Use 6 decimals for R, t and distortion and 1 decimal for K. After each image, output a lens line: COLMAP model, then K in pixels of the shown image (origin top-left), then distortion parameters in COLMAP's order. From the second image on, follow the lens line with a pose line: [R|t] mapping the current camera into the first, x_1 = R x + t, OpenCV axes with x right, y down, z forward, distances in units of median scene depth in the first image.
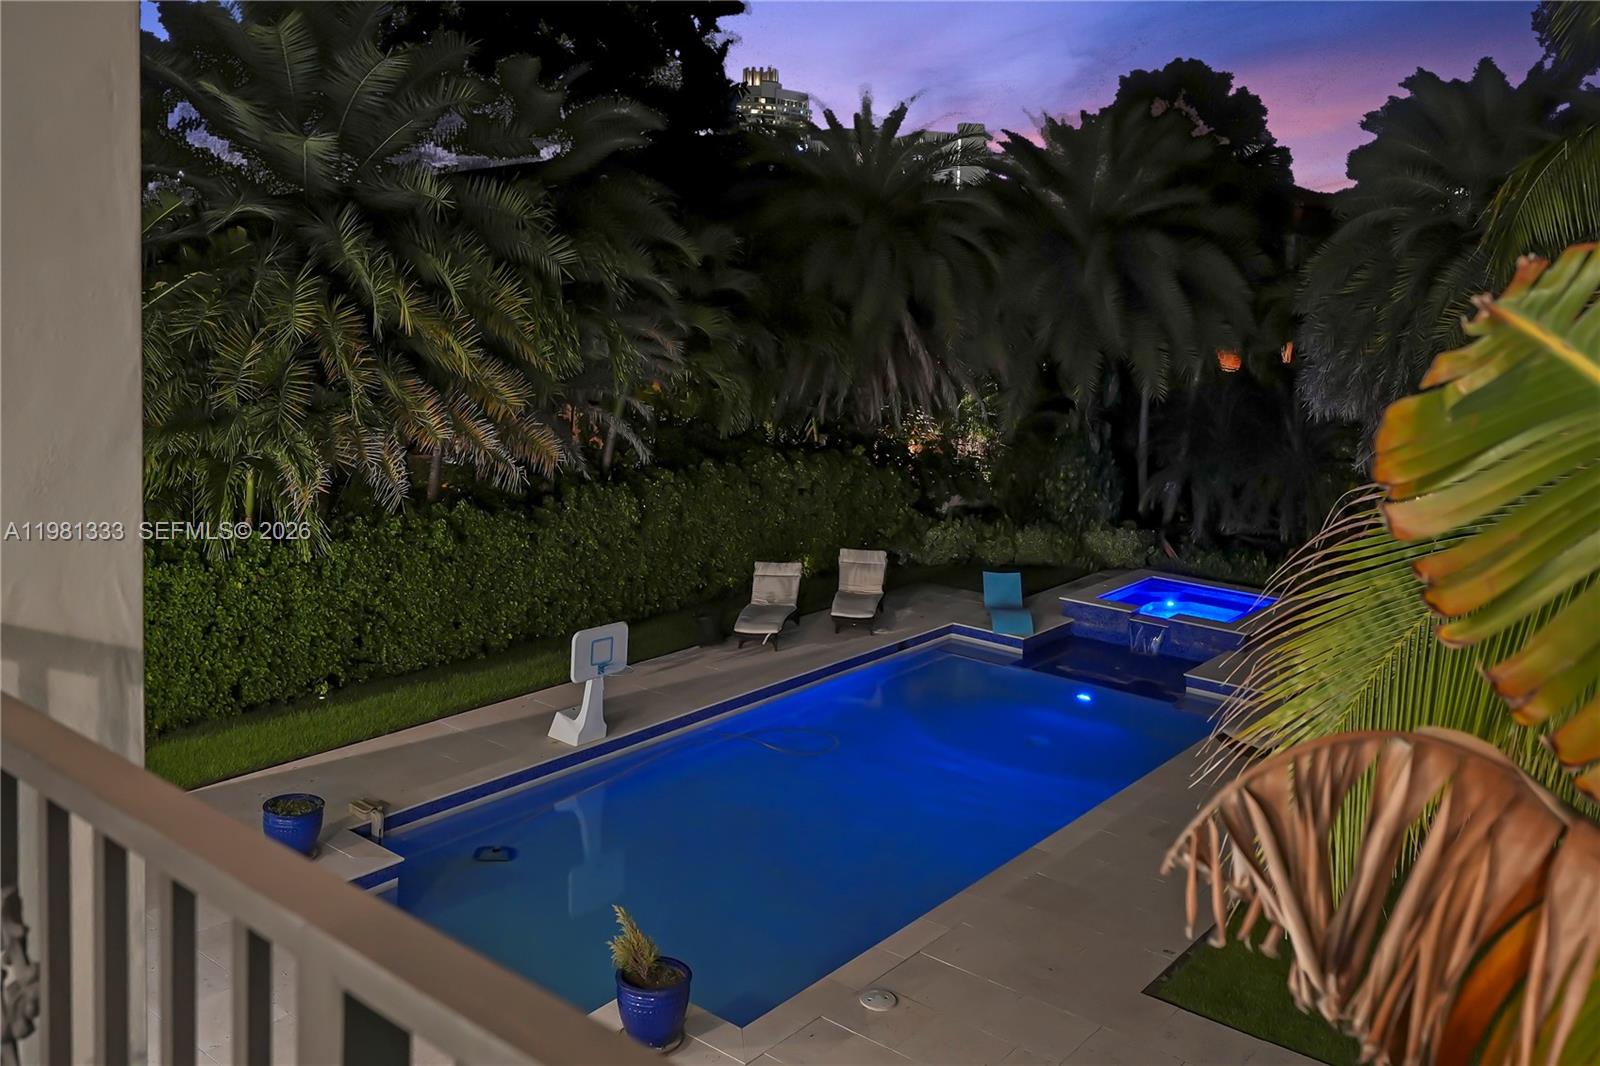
lens RADIAL K [[1287.8, 0, 762.9], [0, 1287.8, 395.2], [0, 0, 1]] dist [-0.000810, -0.005156]
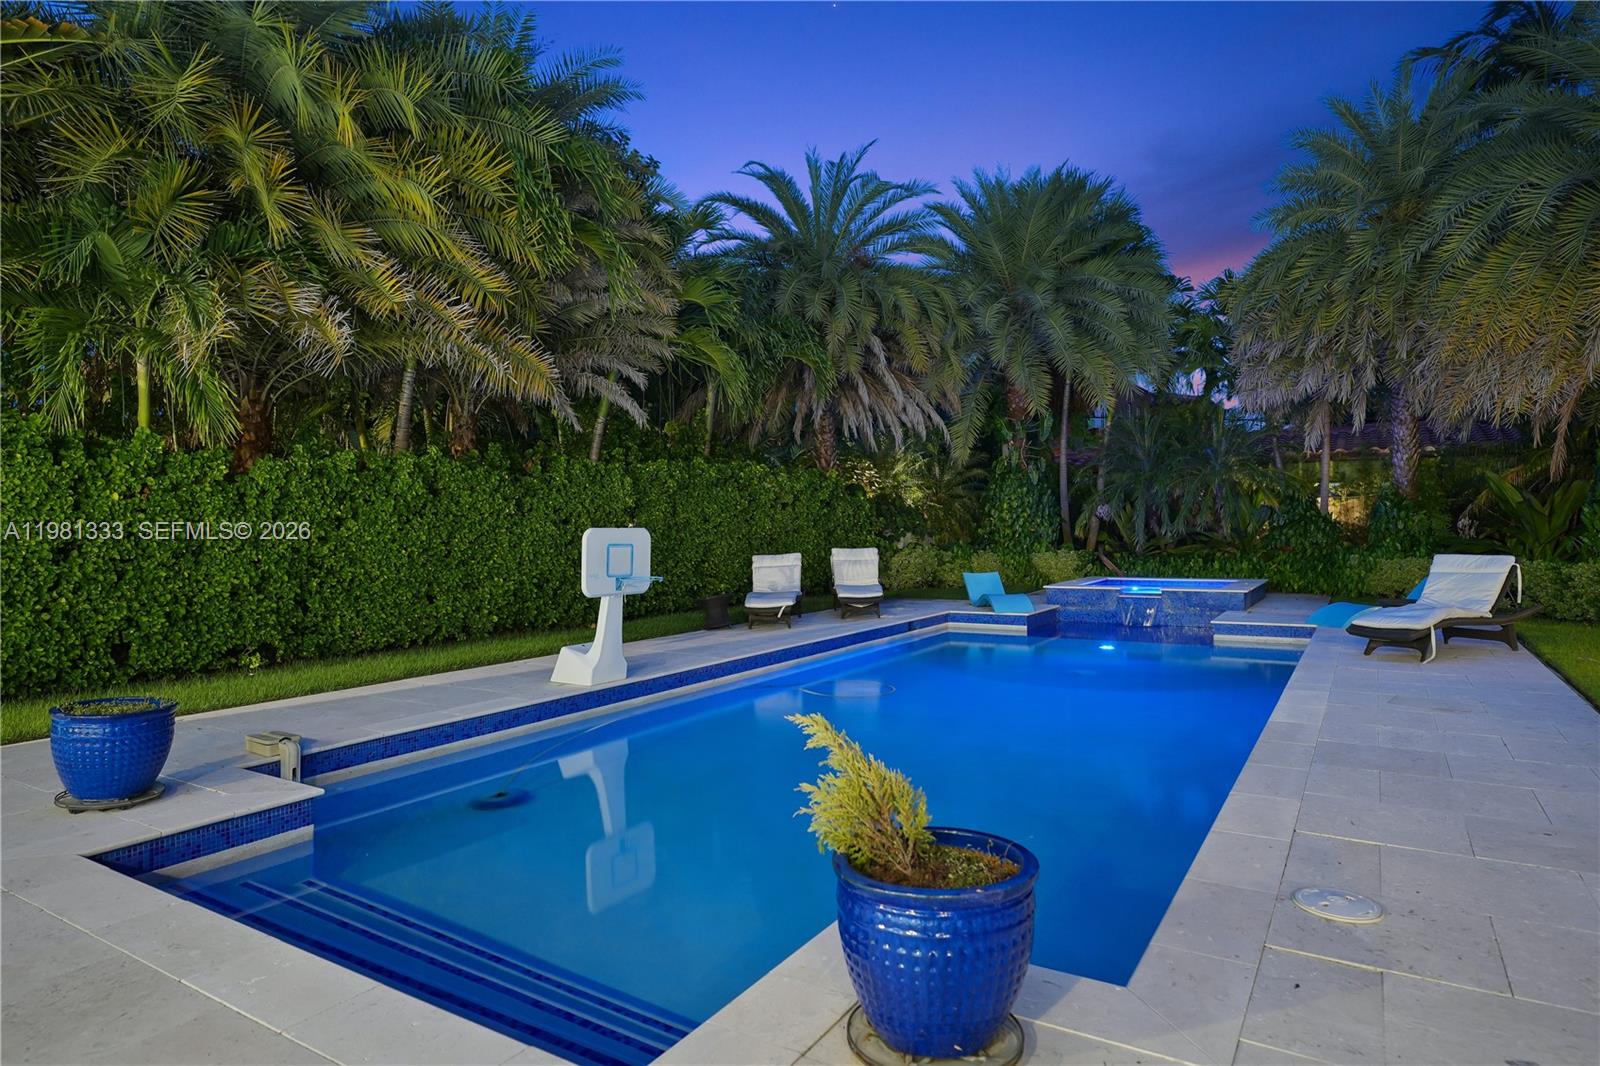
lens RADIAL K [[919.6, 0, 800.0], [0, 919.6, 533.0], [0, 0, 1]] dist [-0.002932, 0.001710]
pose [[0.989860, -0.035993, 0.137410, -0.080210], [0.044164, 0.997404, -0.056883, 0.188159], [-0.135006, 0.062375, 0.988880, 0.374526]]
